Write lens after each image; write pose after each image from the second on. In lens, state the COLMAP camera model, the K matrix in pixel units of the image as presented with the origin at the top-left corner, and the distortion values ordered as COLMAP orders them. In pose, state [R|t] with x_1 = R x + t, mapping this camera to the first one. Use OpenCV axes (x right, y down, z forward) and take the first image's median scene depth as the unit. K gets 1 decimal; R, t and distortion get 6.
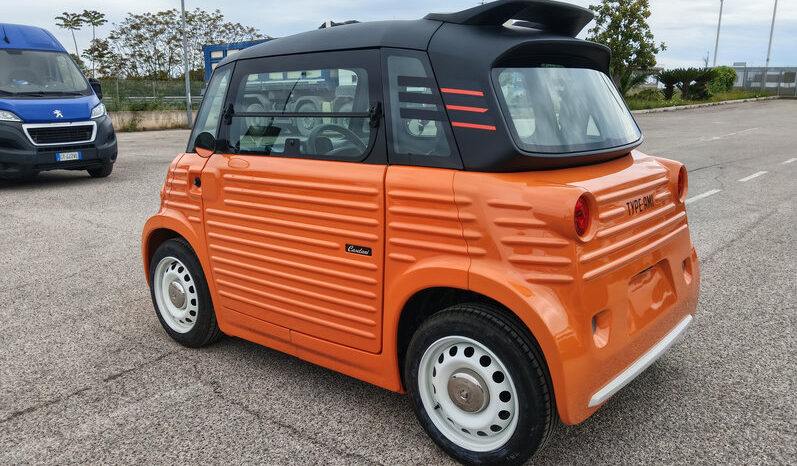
lens RADIAL K [[646.6, 0, 389.8], [0, 646.6, 235.4], [0, 0, 1]] dist [0.086852, -0.185867]
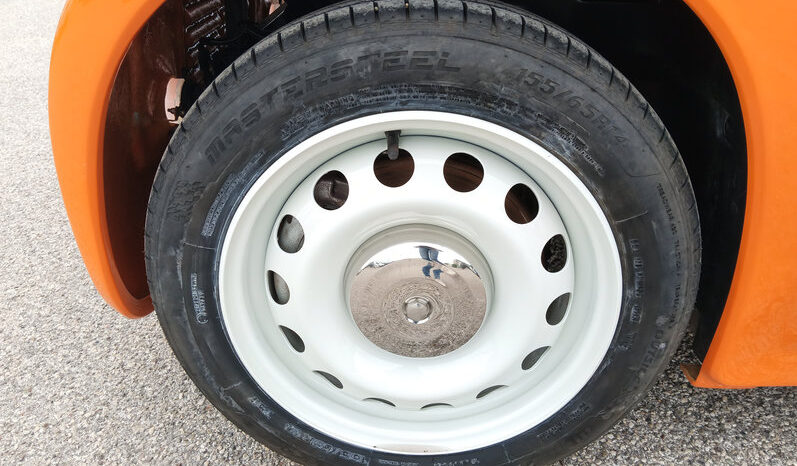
lens RADIAL K [[658.9, 0, 399.8], [0, 658.9, 261.0], [0, 0, 1]] dist [0.088471, -0.195382]
pose [[0.774758, -0.308499, 0.551885, -0.595455], [0.142497, 0.935623, 0.322963, 0.017761], [-0.615990, -0.171576, 0.768842, 1.151063]]
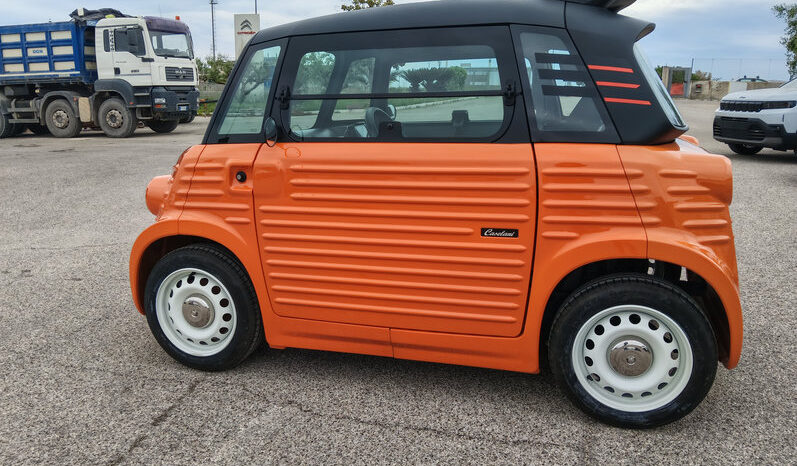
lens RADIAL K [[646.6, 0, 389.8], [0, 646.6, 235.4], [0, 0, 1]] dist [0.086852, -0.185867]
pose [[0.922009, -0.083951, 0.377957, -0.551827], [0.082755, 0.996380, 0.019437, -0.005907], [-0.378221, 0.013357, 0.925619, 0.157137]]
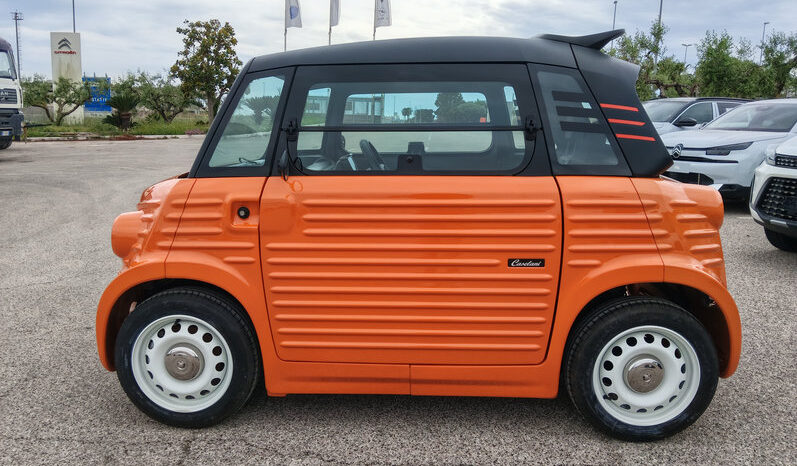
lens RADIAL K [[646.6, 0, 389.8], [0, 646.6, 235.4], [0, 0, 1]] dist [0.086852, -0.185867]
pose [[0.791956, -0.093208, 0.603422, -0.789241], [0.113442, 0.993534, 0.004581, -0.046444], [-0.599948, 0.064825, 0.797409, 0.317682]]
